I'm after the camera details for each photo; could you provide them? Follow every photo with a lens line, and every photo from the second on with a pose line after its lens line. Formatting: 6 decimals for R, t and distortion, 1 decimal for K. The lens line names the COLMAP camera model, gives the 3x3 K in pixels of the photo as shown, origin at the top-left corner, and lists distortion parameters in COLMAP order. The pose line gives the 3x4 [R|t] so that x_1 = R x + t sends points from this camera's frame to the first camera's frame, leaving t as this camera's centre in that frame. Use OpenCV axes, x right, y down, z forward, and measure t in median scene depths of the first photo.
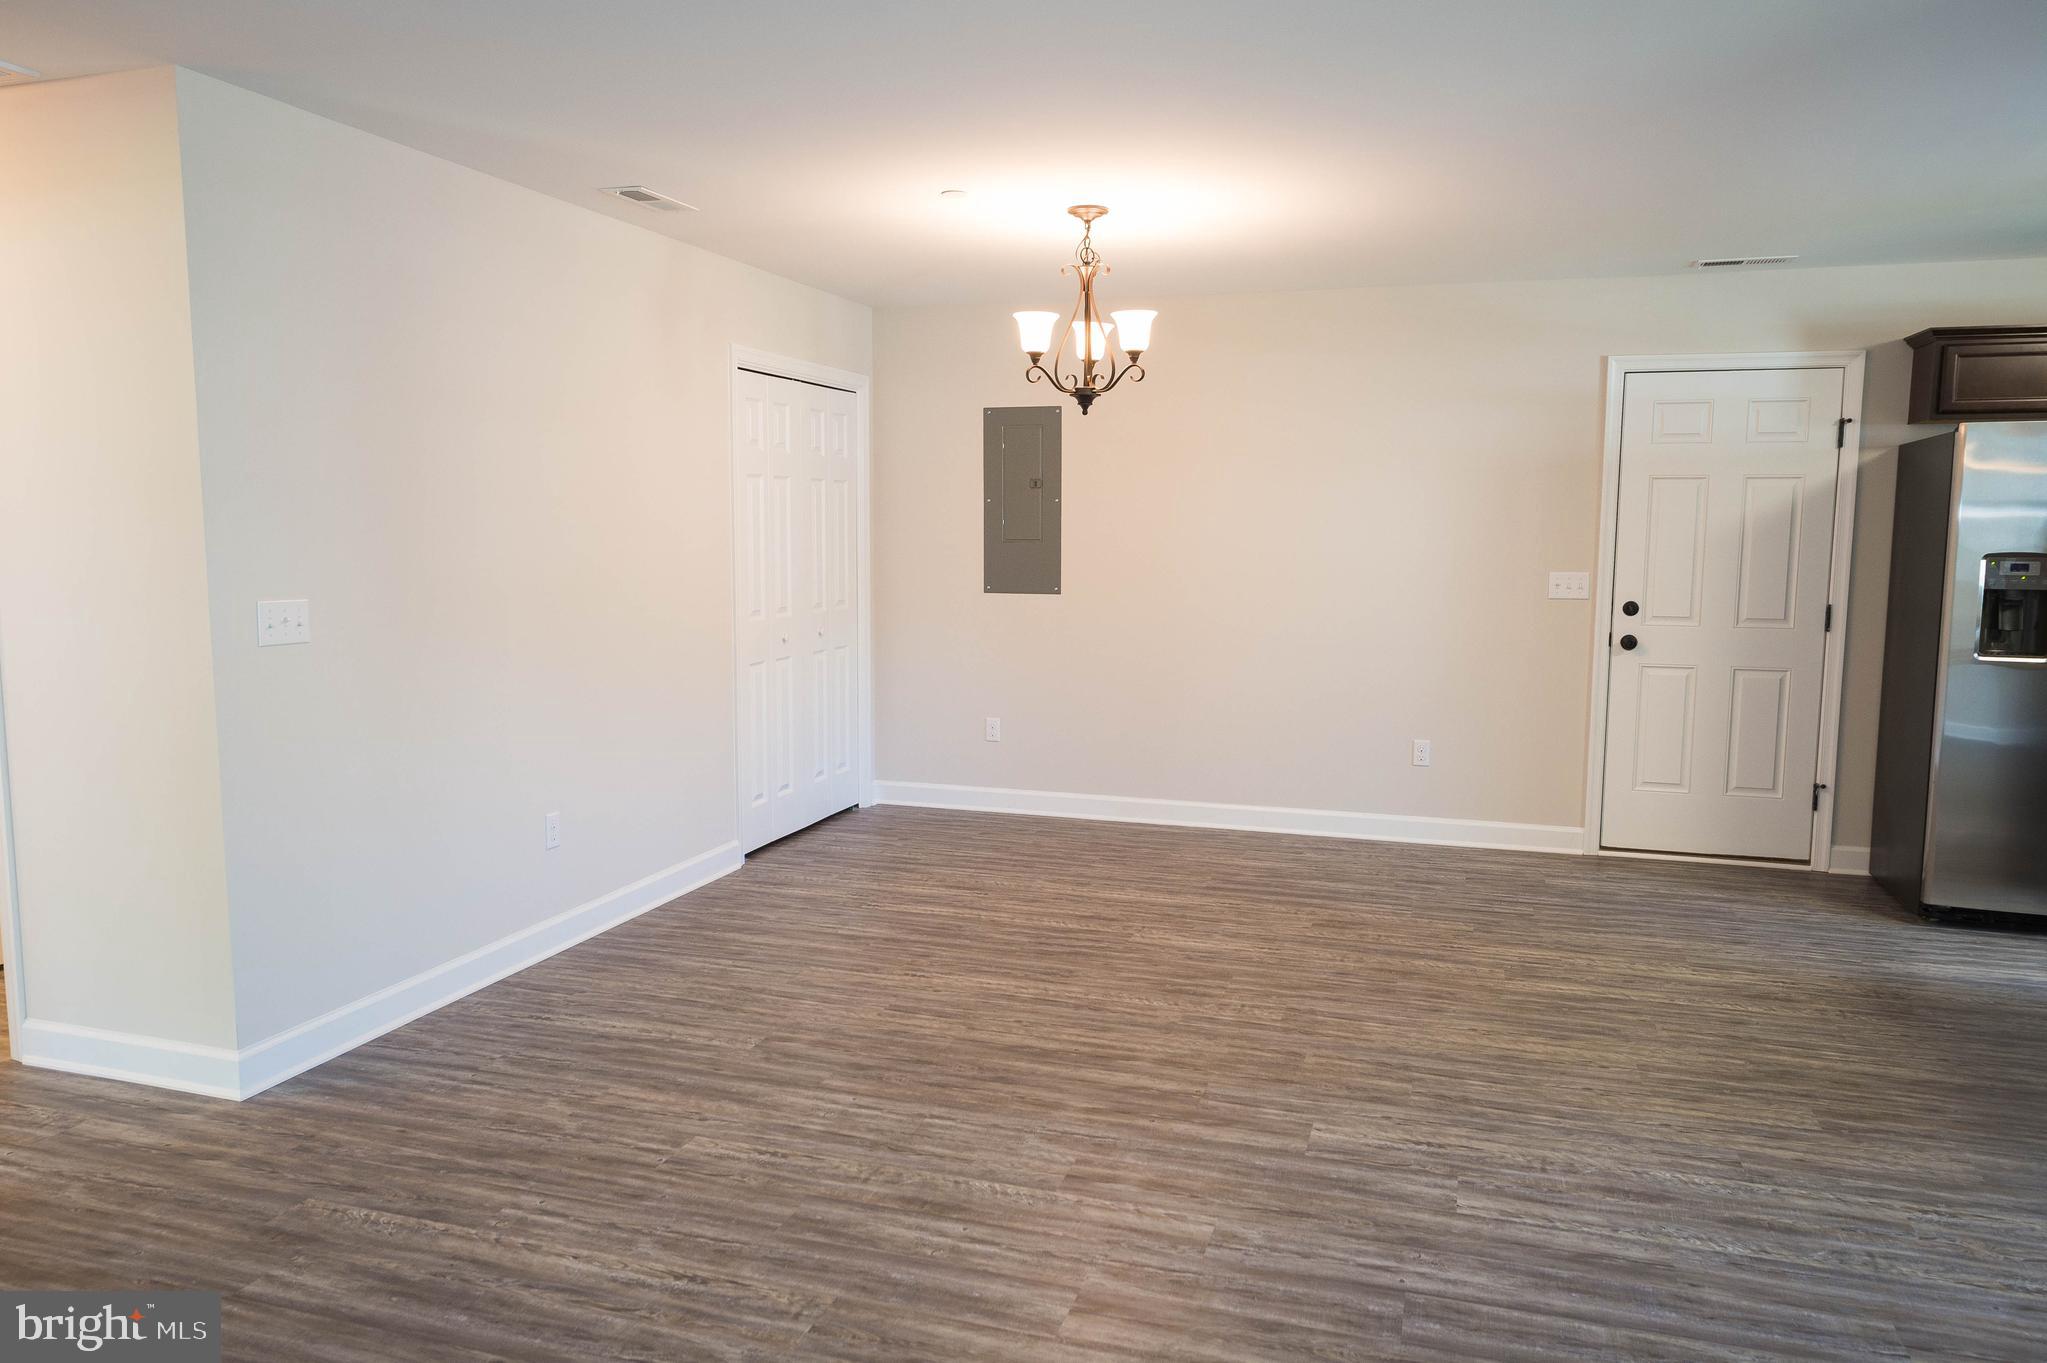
lens RADIAL K [[1422.4, 0, 1023.5], [0, 1422.4, 681.5], [0, 0, 1]] dist [0.002620, 0.000401]
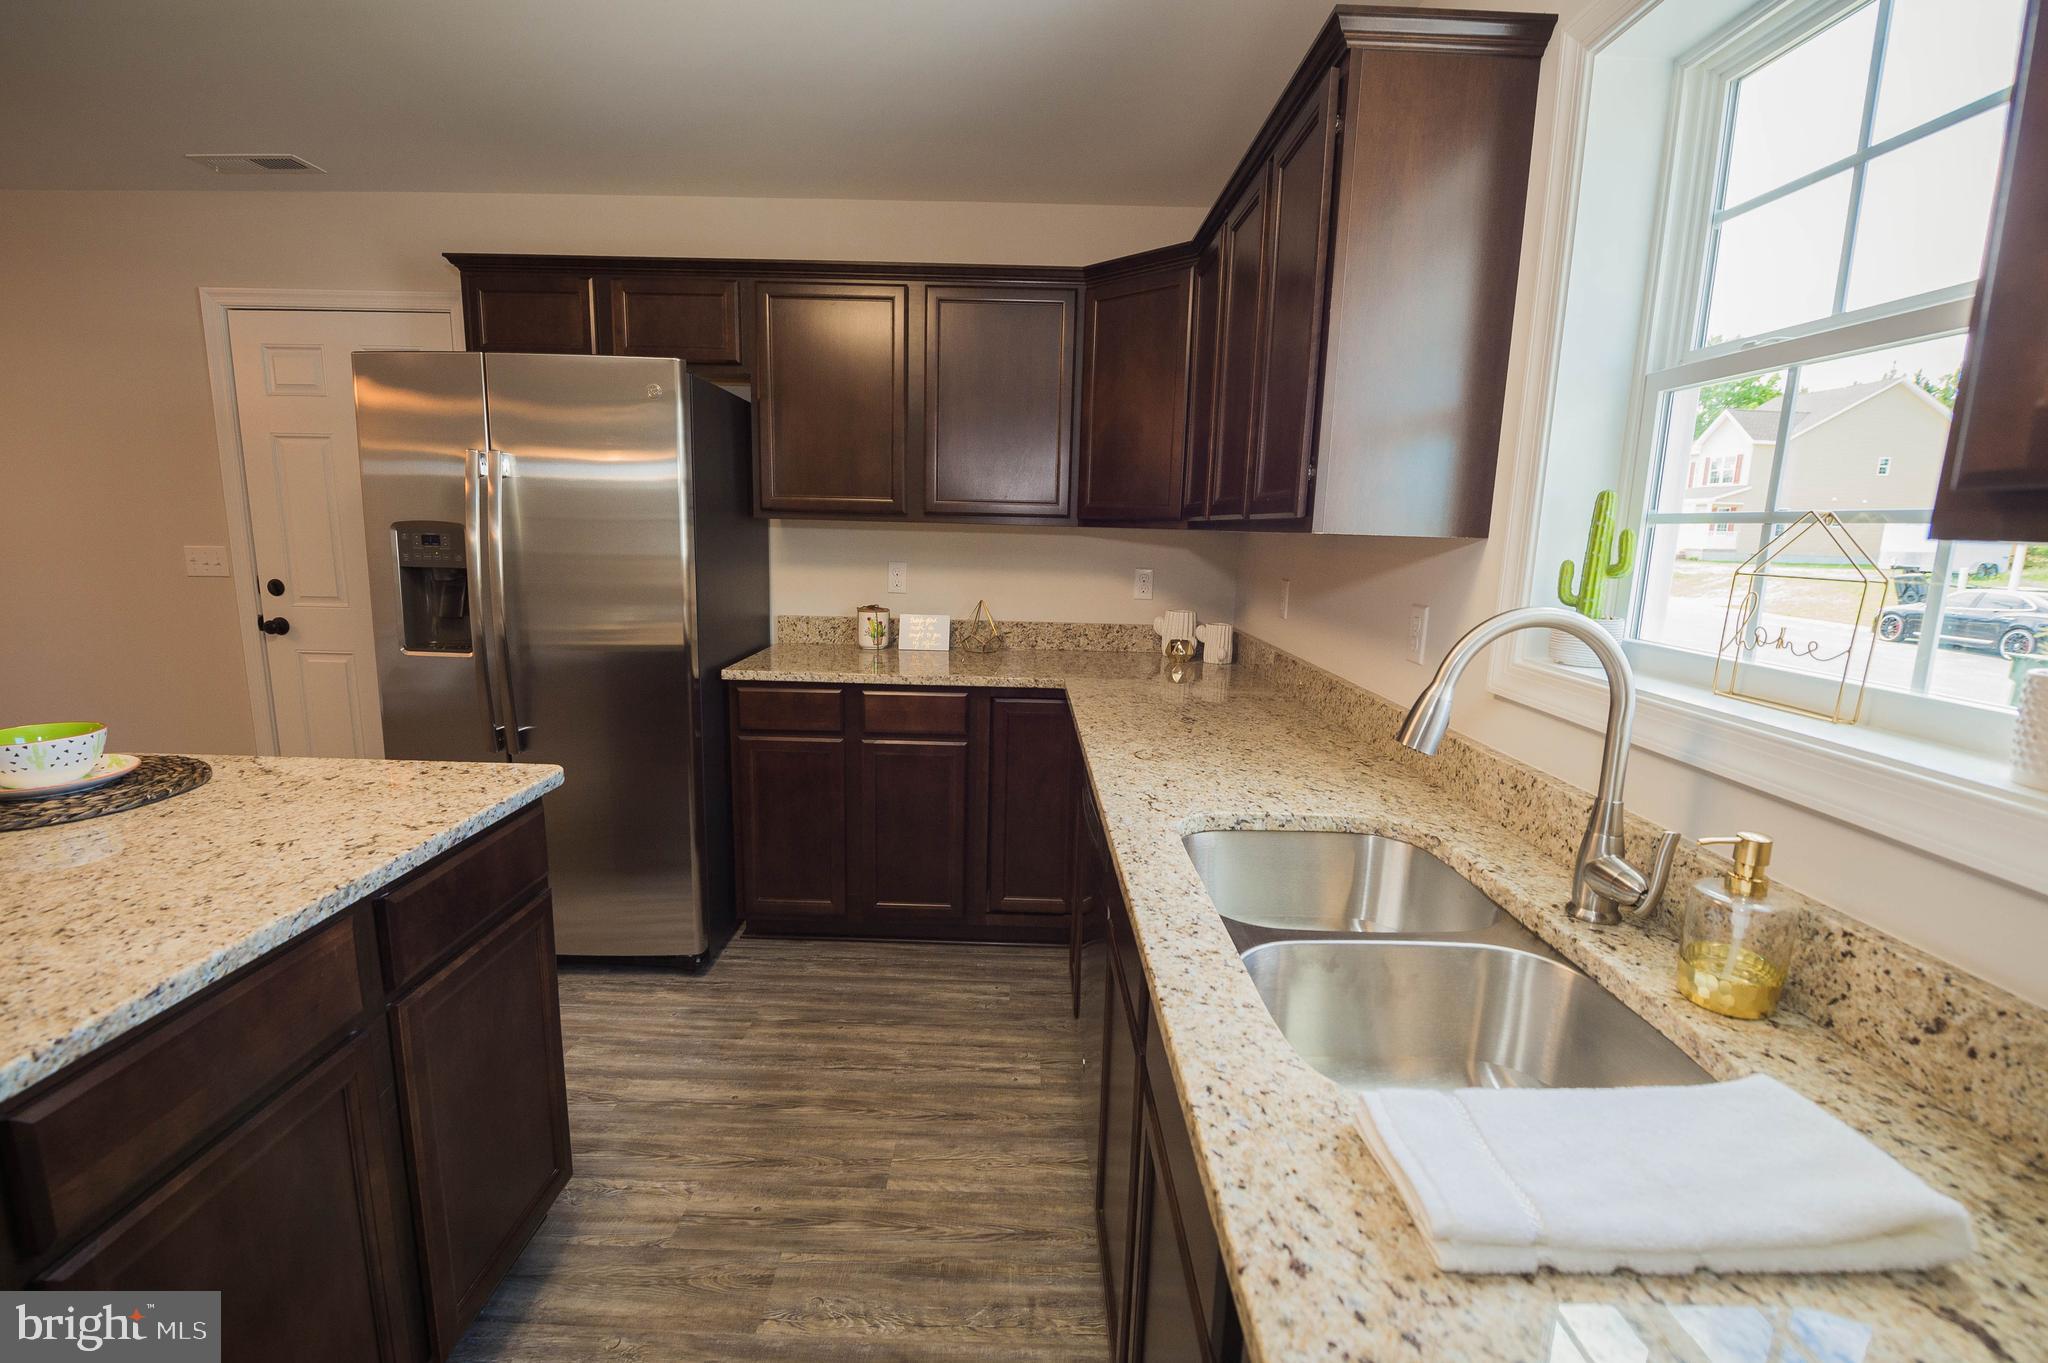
lens RADIAL K [[892.2, 0, 1020.9], [0, 892.2, 683.3], [0, 0, 1]] dist [-0.024691, -0.000244]
pose [[0.952240, -0.033460, 0.303512, 0.977306], [0.012893, 0.997498, 0.069515, -0.033823], [-0.305079, -0.062281, 0.950288, 0.477610]]
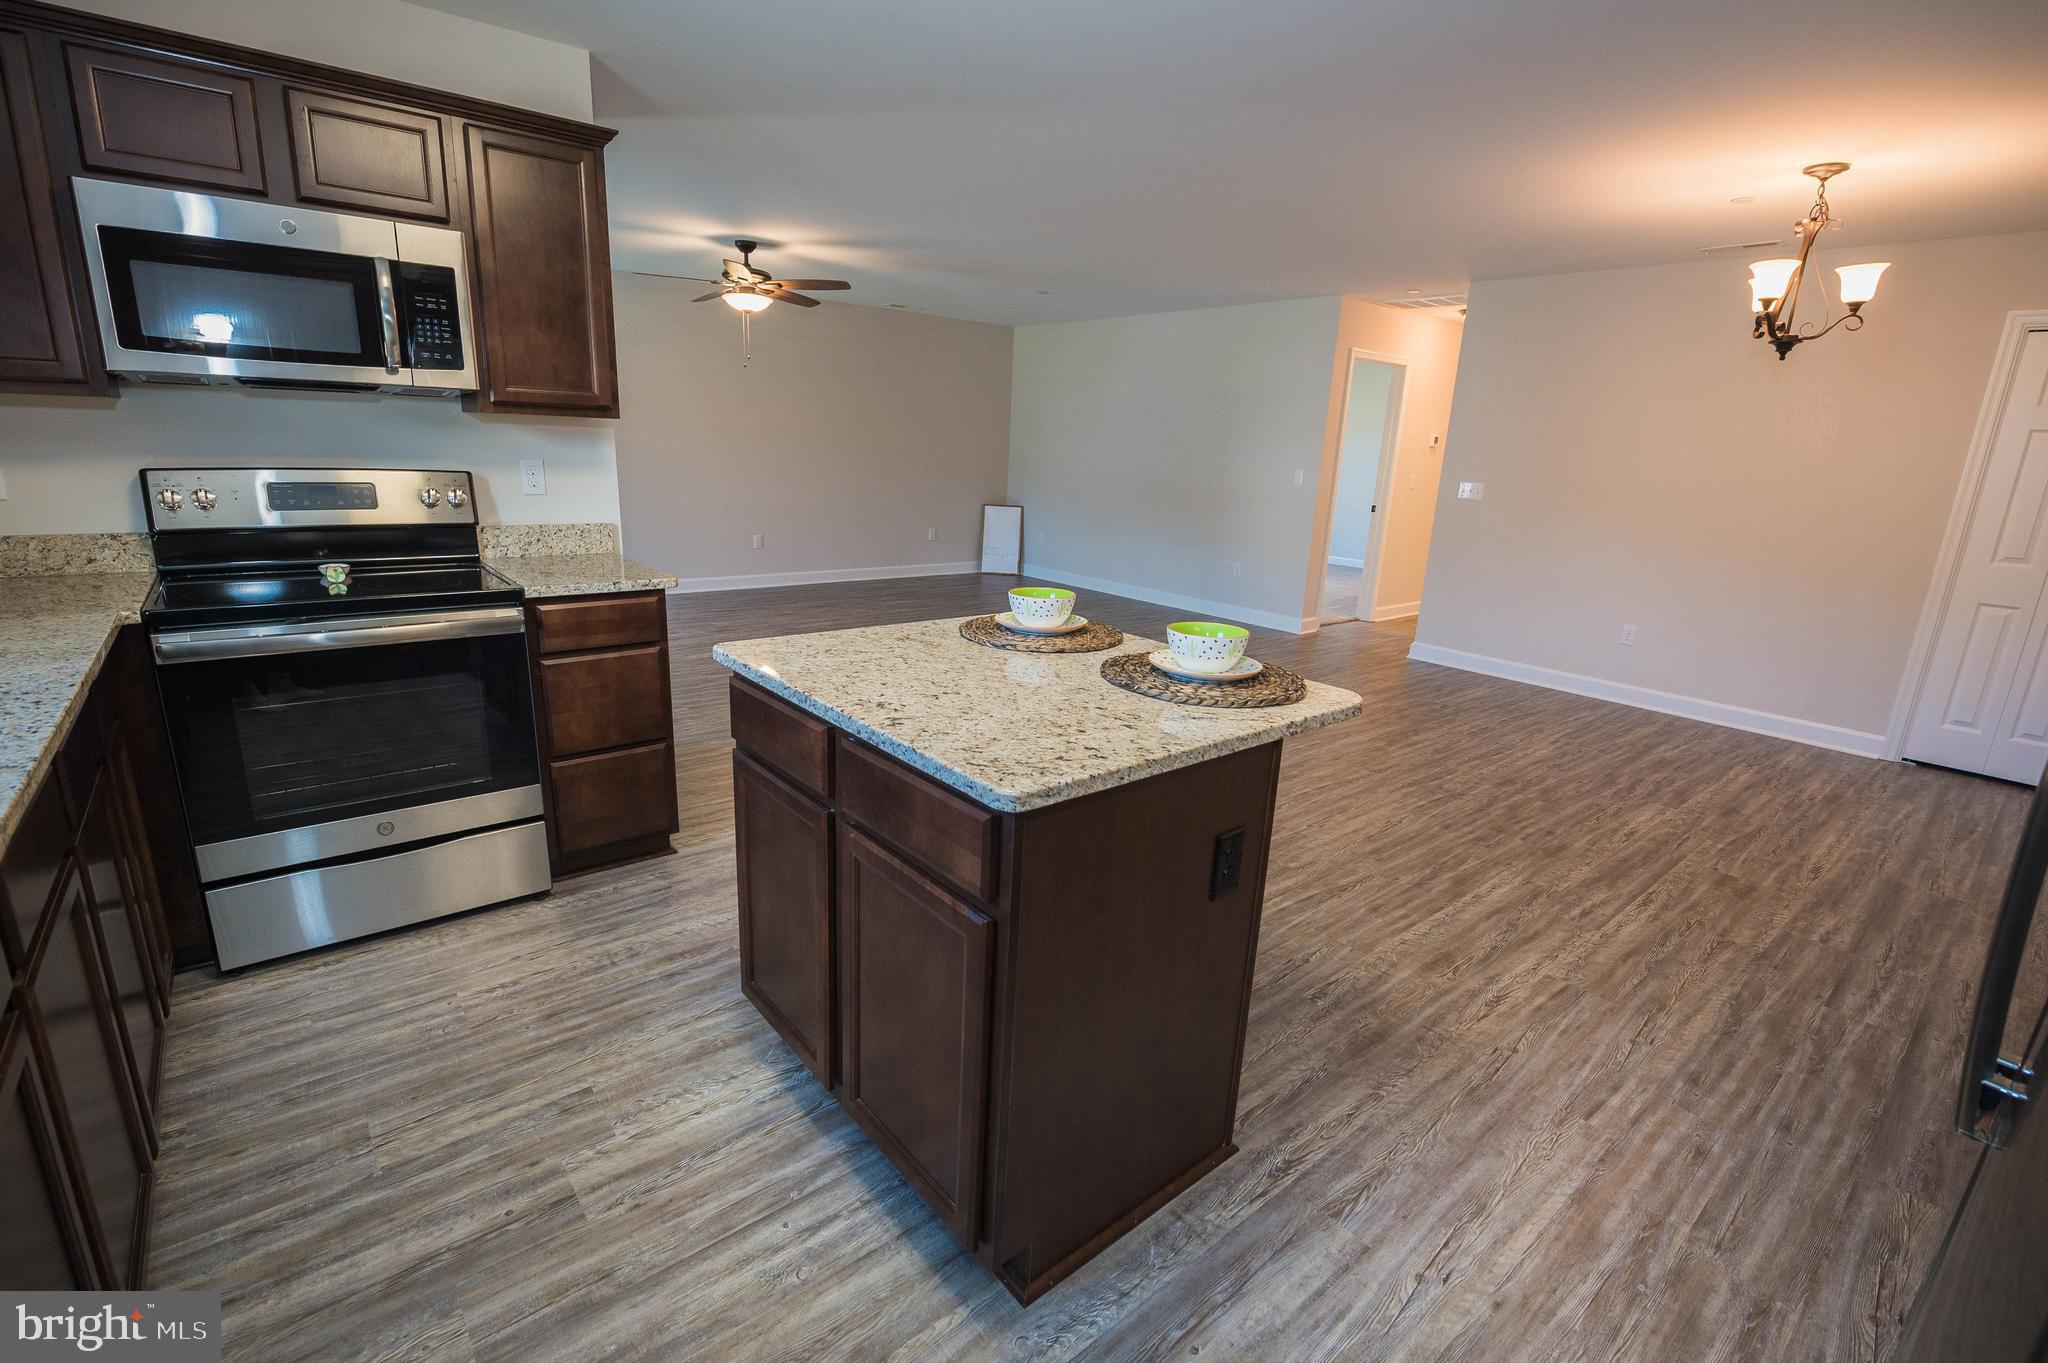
lens RADIAL K [[911.6, 0, 1018.9], [0, 911.6, 687.1], [0, 0, 1]] dist [-0.014531, -0.001063]
pose [[-0.537804, 0.192337, -0.820837, 1.119268], [-0.139515, 0.939901, 0.311644, -0.089405], [0.831446, 0.282123, -0.478649, 1.005665]]
